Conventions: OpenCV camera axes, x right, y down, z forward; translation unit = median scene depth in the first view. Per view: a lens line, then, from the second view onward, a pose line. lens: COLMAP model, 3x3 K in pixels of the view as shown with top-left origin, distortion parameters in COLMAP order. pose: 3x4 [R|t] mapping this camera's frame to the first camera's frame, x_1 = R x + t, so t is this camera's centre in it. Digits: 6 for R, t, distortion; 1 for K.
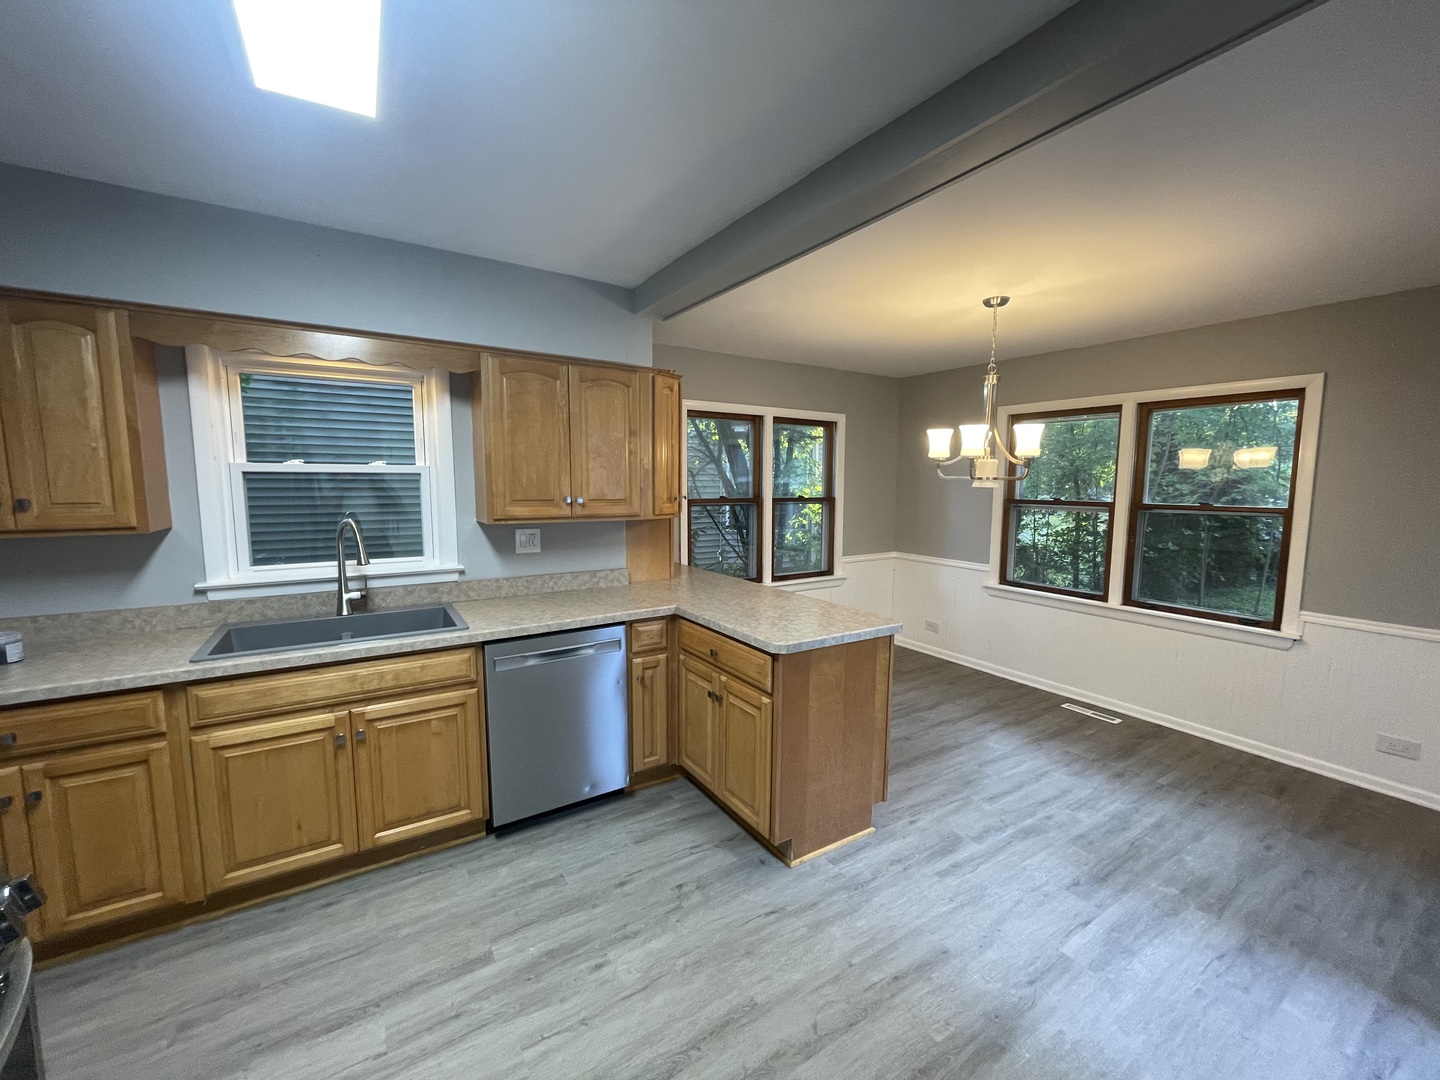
lens RADIAL K [[583.3, 0, 718.6], [0, 583.3, 540.5], [0, 0, 1]] dist [-0.001134, 0.000362]
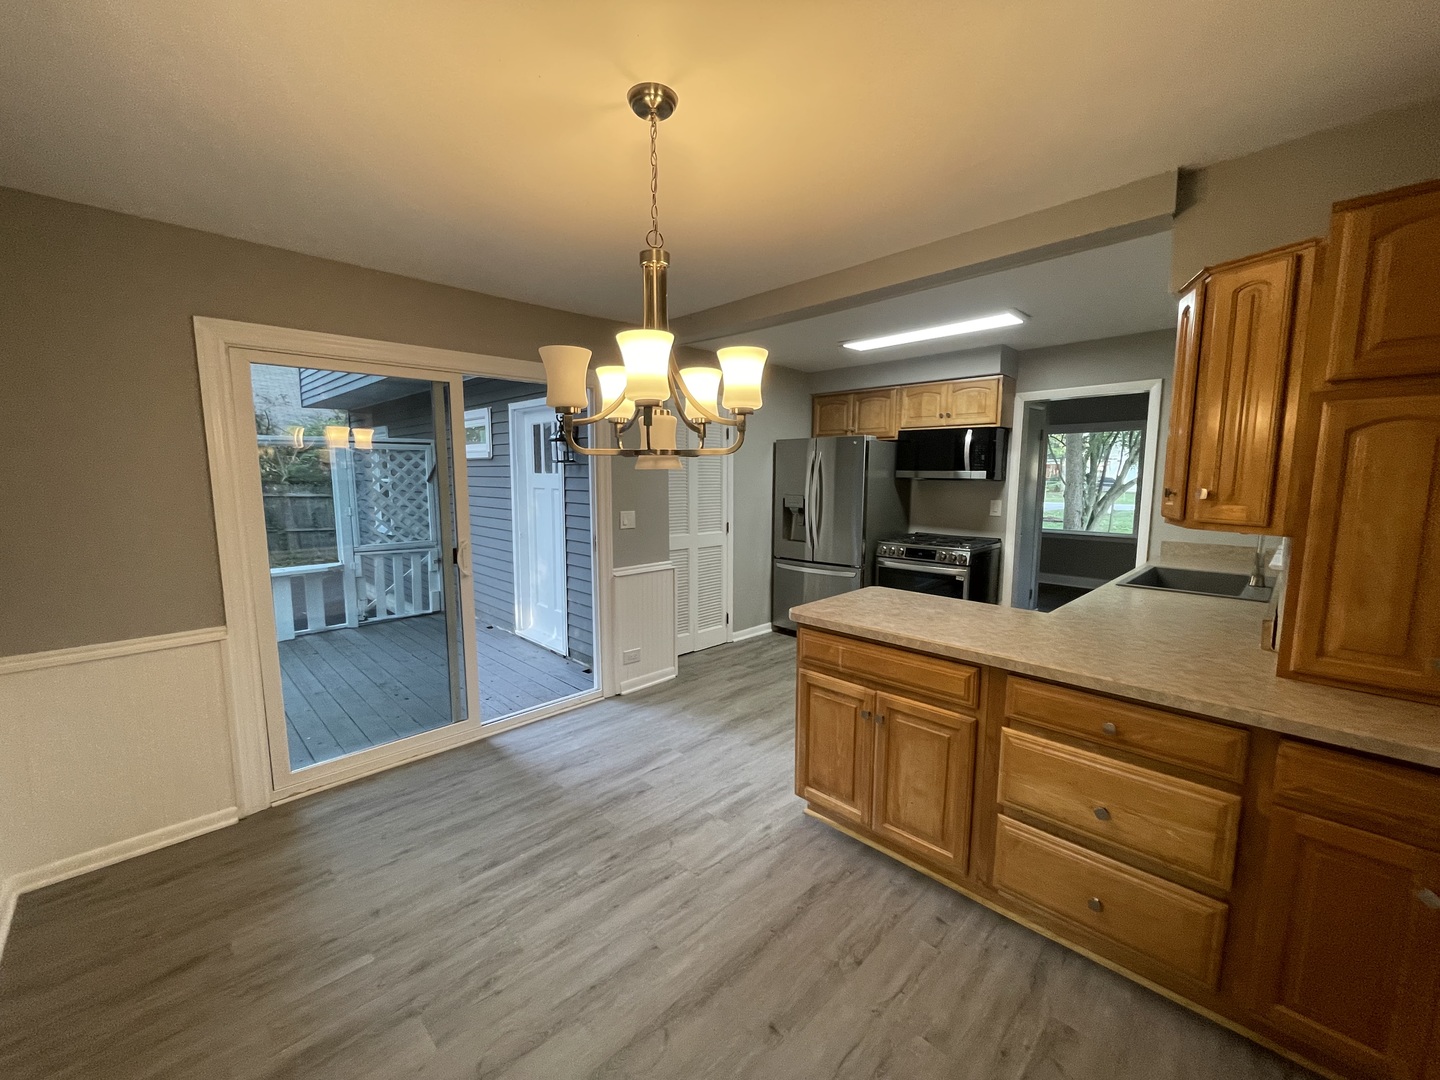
lens RADIAL K [[583.3, 0, 722.1], [0, 583.3, 543.9], [0, 0, 1]] dist [-0.001134, 0.000362]
pose [[-0.975315, 0.018773, -0.220021, 0.671875], [-0.030677, 0.975199, 0.219195, -0.184313], [0.218679, 0.220534, -0.950549, 1.981622]]
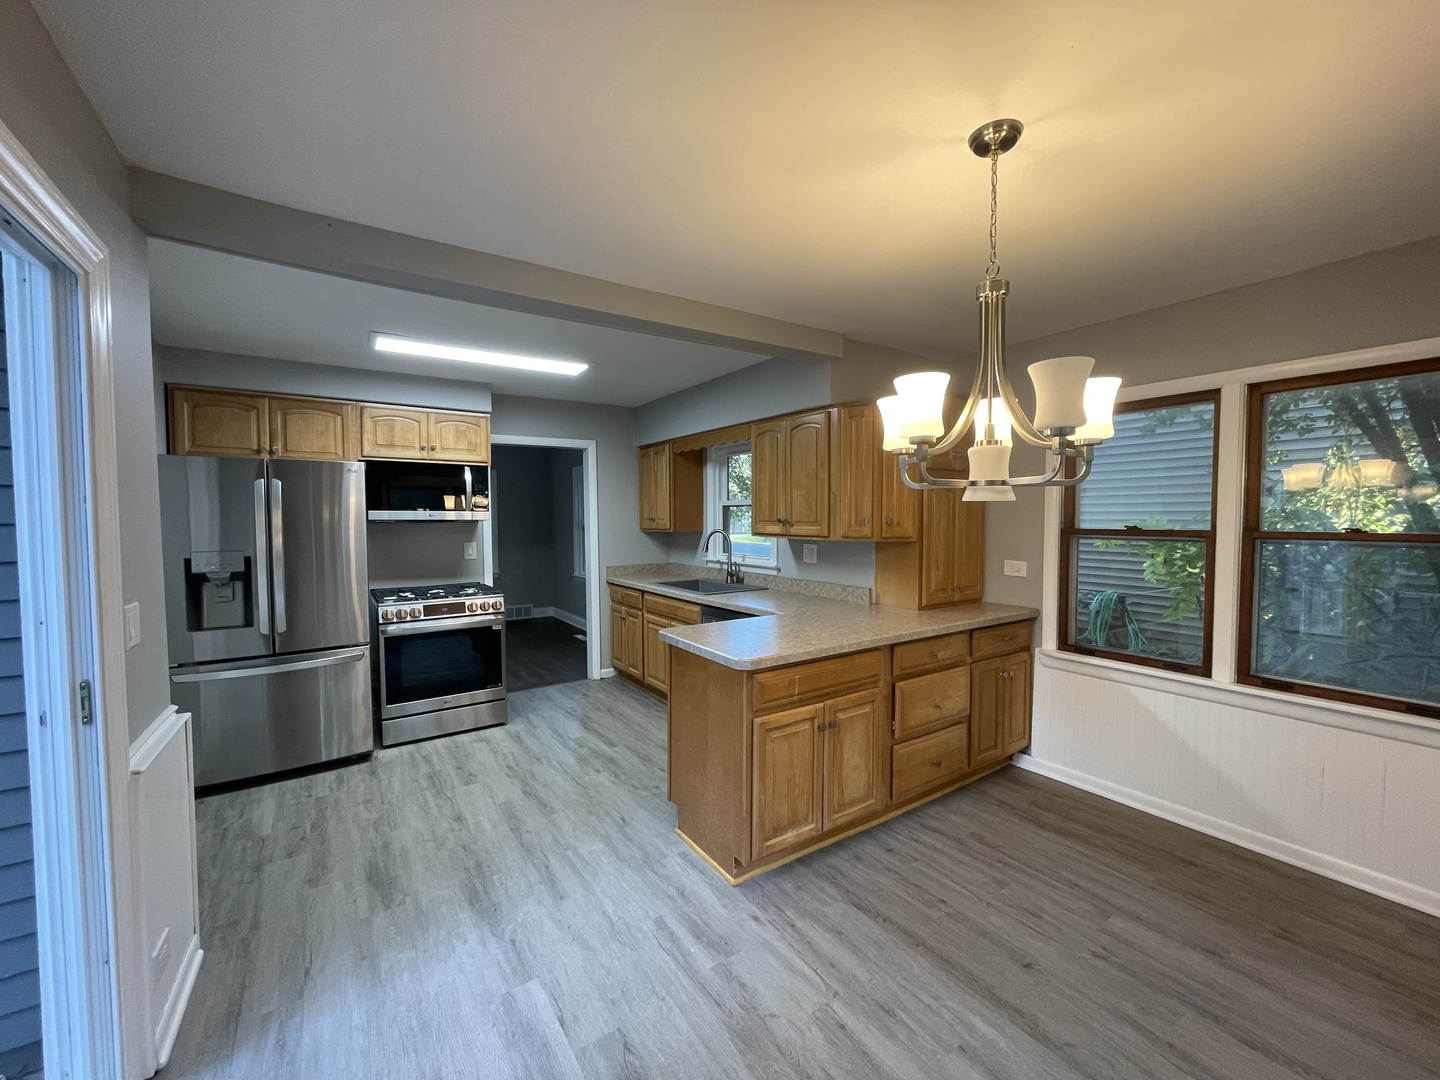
lens RADIAL K [[583.3, 0, 723.6], [0, 583.3, 544.5], [0, 0, 1]] dist [-0.001134, 0.000362]
pose [[0.029465, 0.041751, -0.998693, 1.243914], [-0.097010, 0.994530, 0.038715, -0.064750], [0.994847, 0.095743, 0.033354, 0.982097]]
